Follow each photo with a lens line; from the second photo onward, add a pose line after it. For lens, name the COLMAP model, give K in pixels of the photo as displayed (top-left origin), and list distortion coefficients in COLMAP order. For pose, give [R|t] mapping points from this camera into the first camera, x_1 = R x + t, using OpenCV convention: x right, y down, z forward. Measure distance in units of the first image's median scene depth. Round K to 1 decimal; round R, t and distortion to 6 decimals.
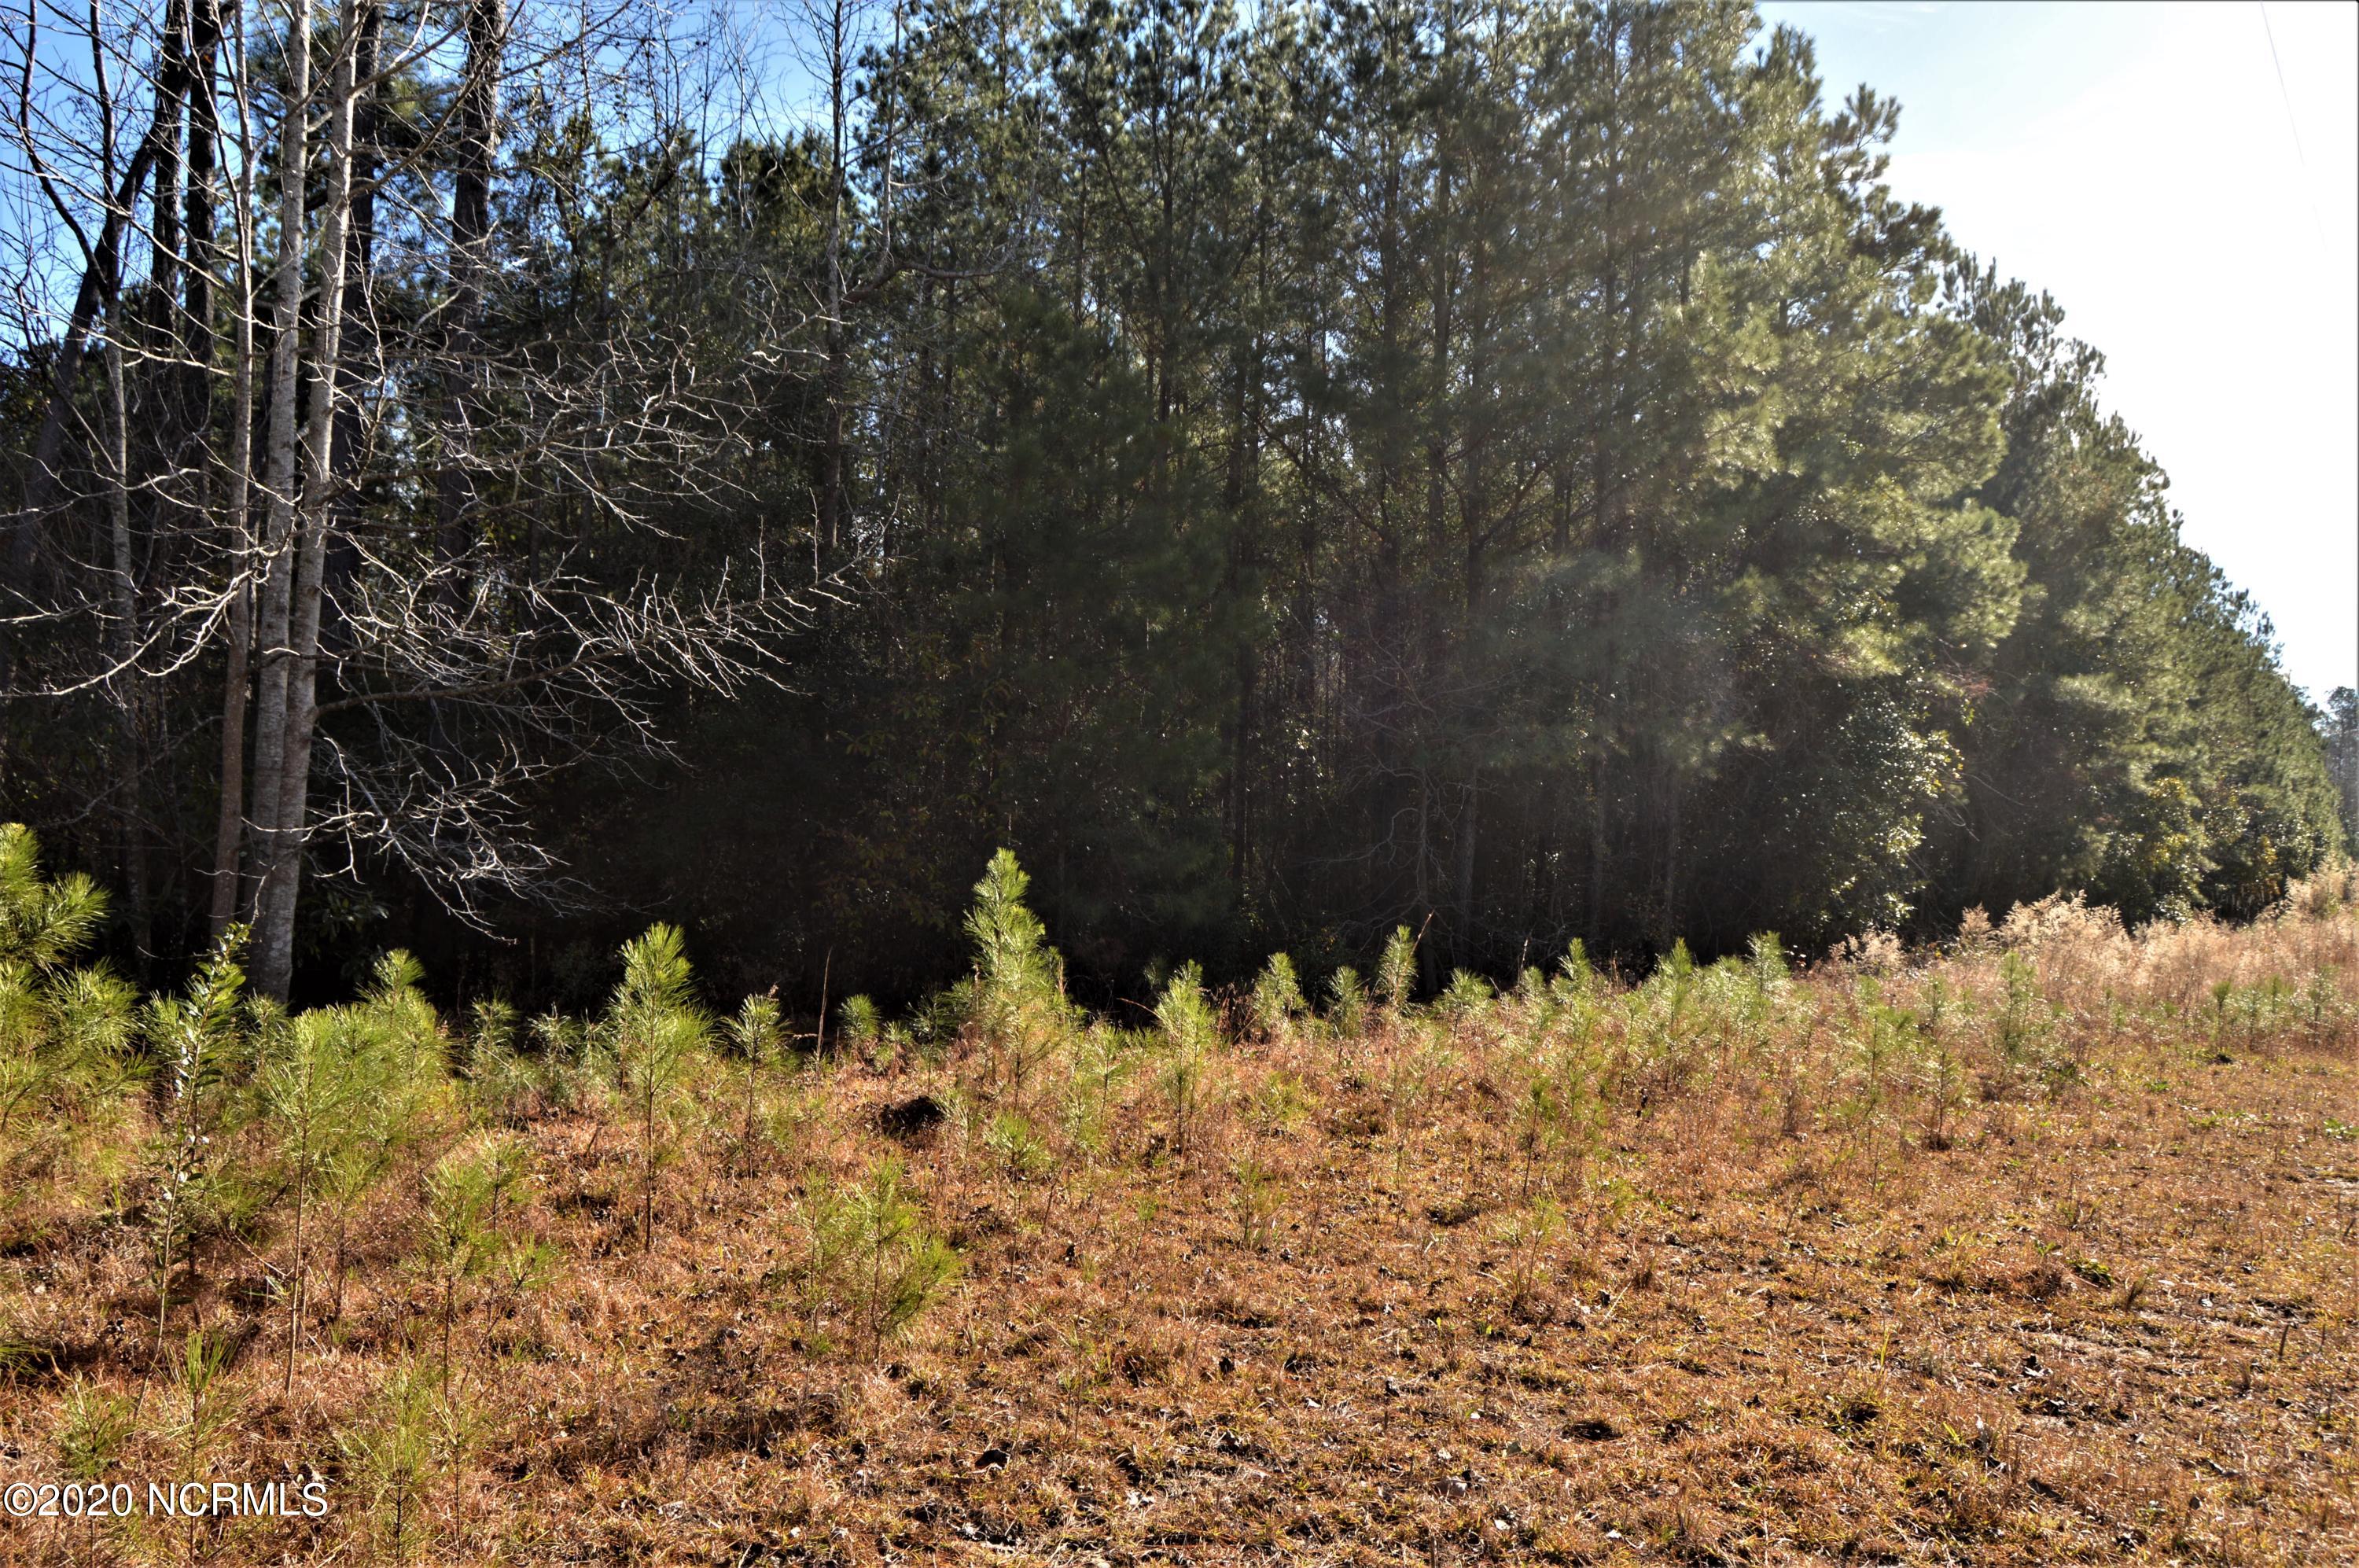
lens RADIAL K [[1873.1, 0, 1180.4], [0, 1873.1, 717.7], [0, 0, 1]] dist [0.001804, 0.002660]
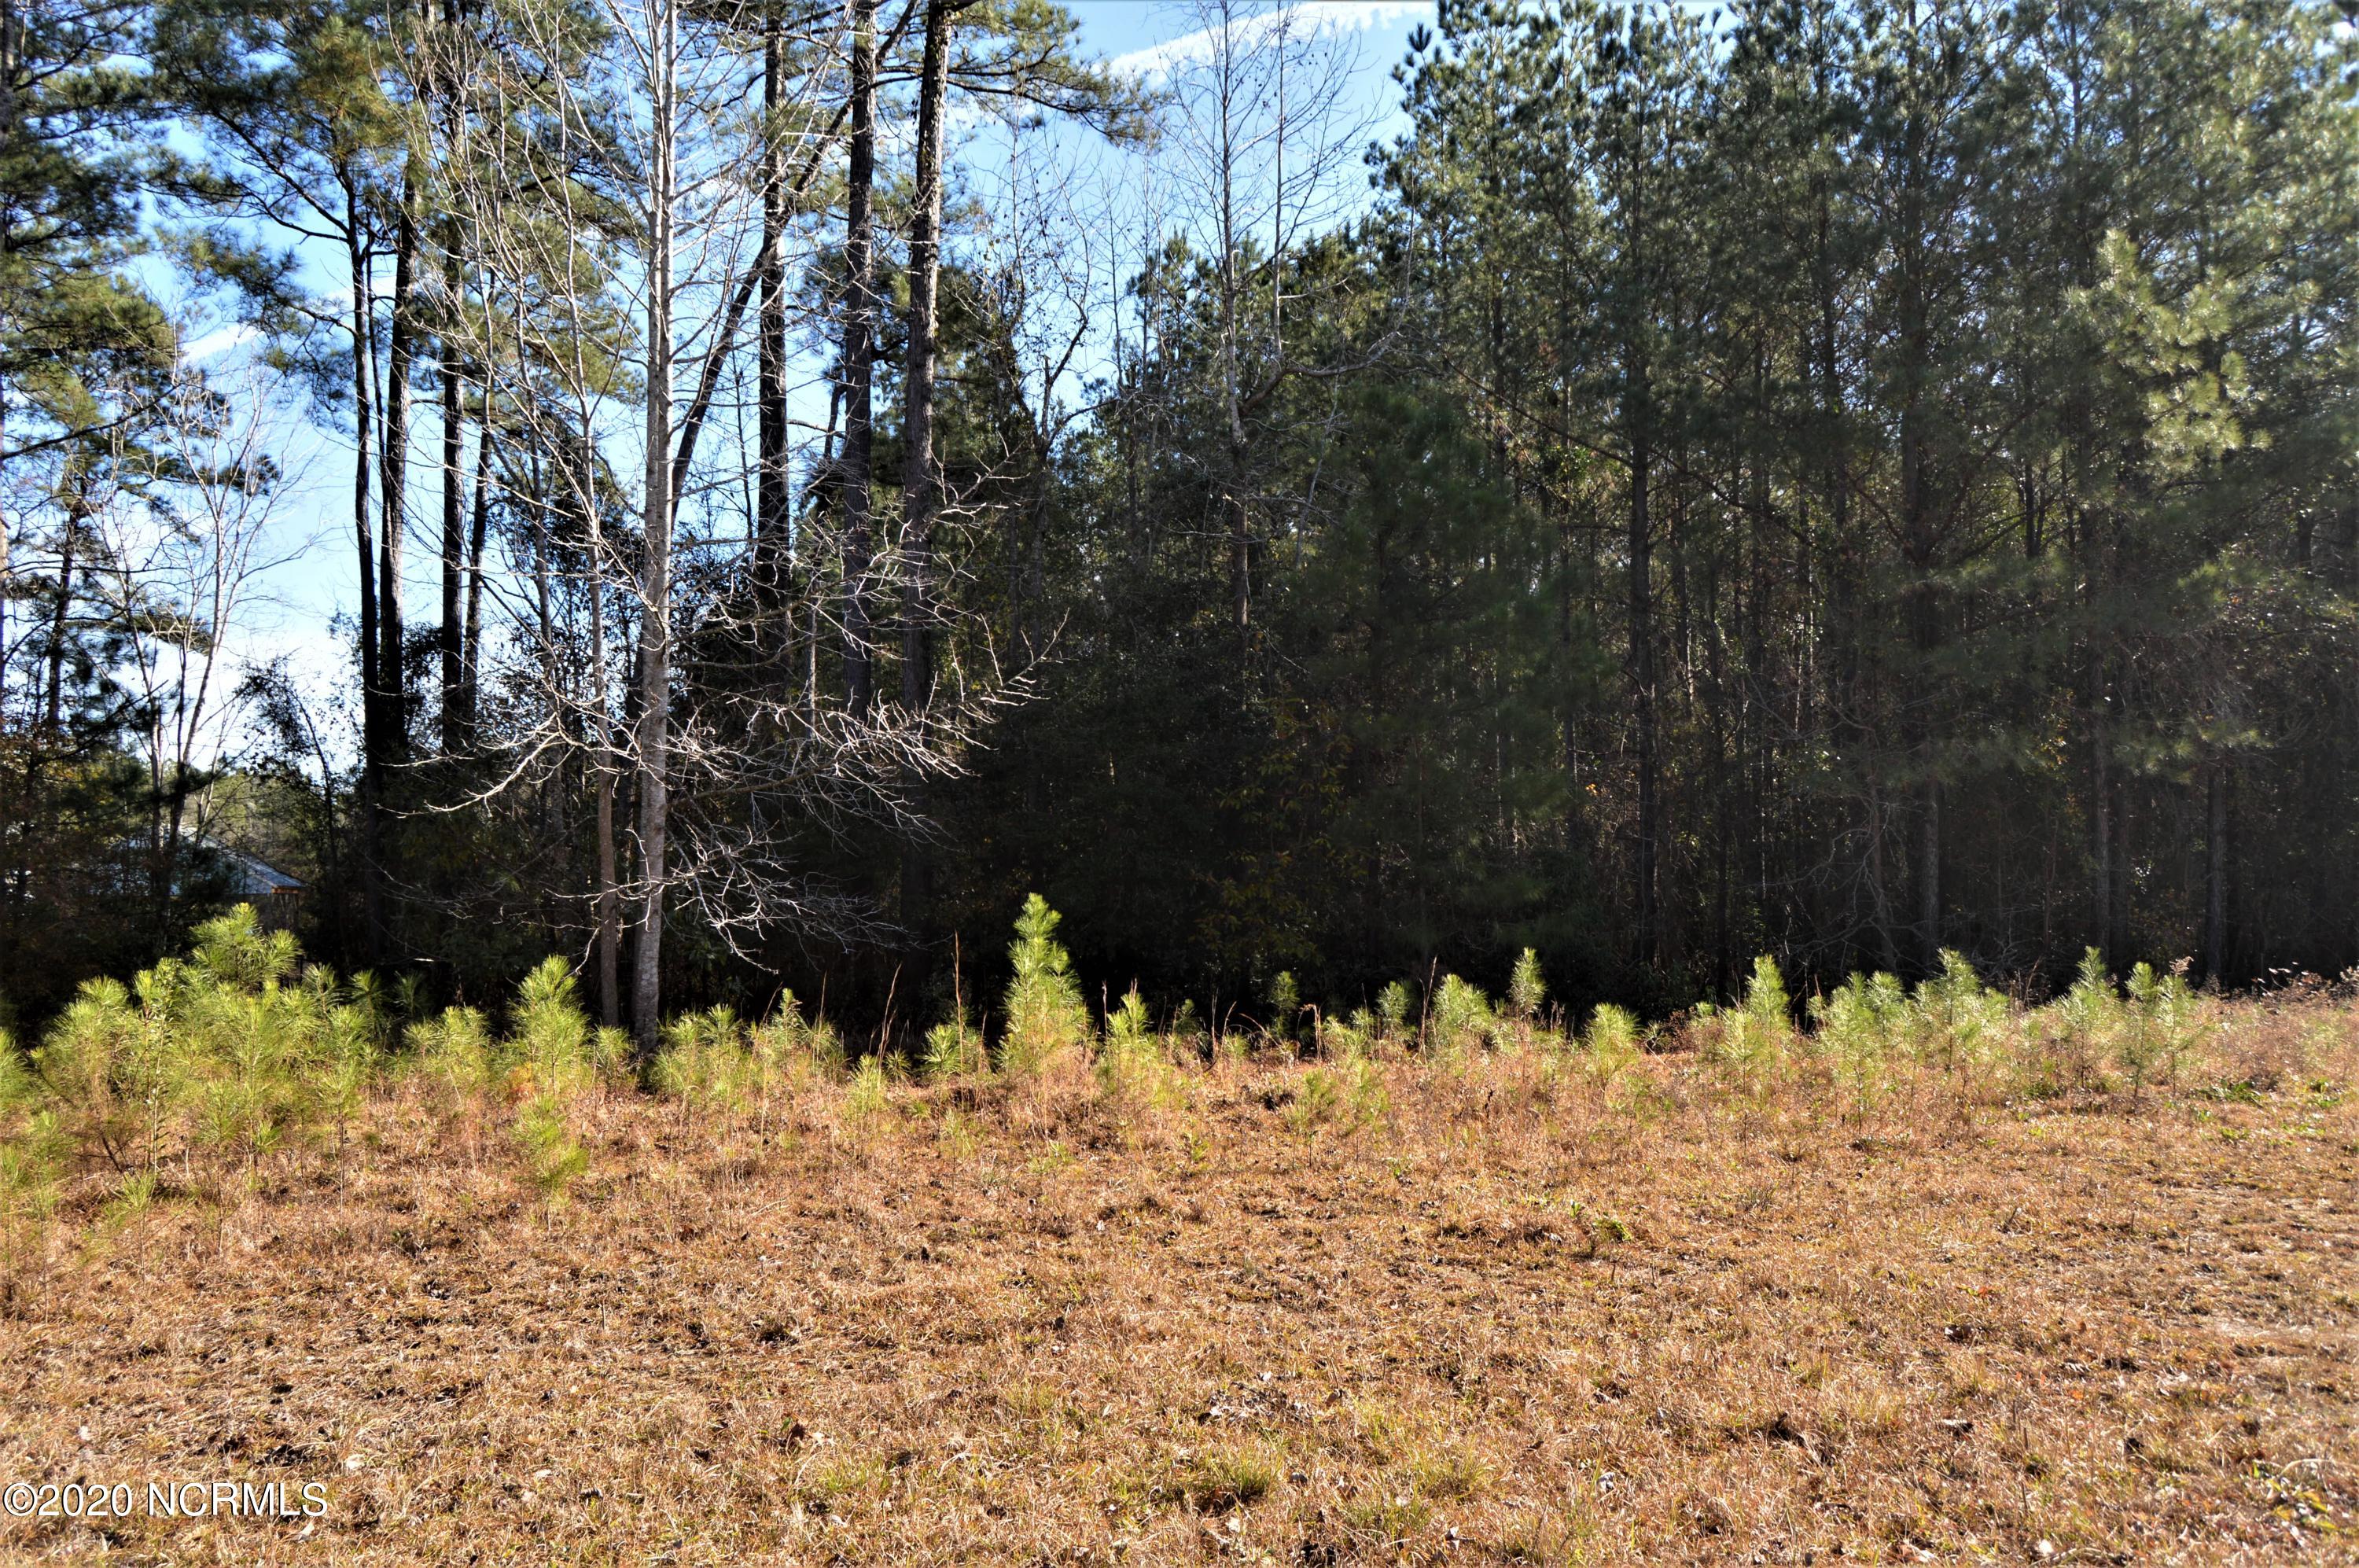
lens RADIAL K [[1873.1, 0, 1180.4], [0, 1873.1, 717.7], [0, 0, 1]] dist [0.001804, 0.002660]
pose [[0.915190, -0.069431, -0.396998, 0.387500], [0.062680, 0.997584, -0.029971, -0.005012], [0.398119, 0.002545, 0.917330, -0.115228]]
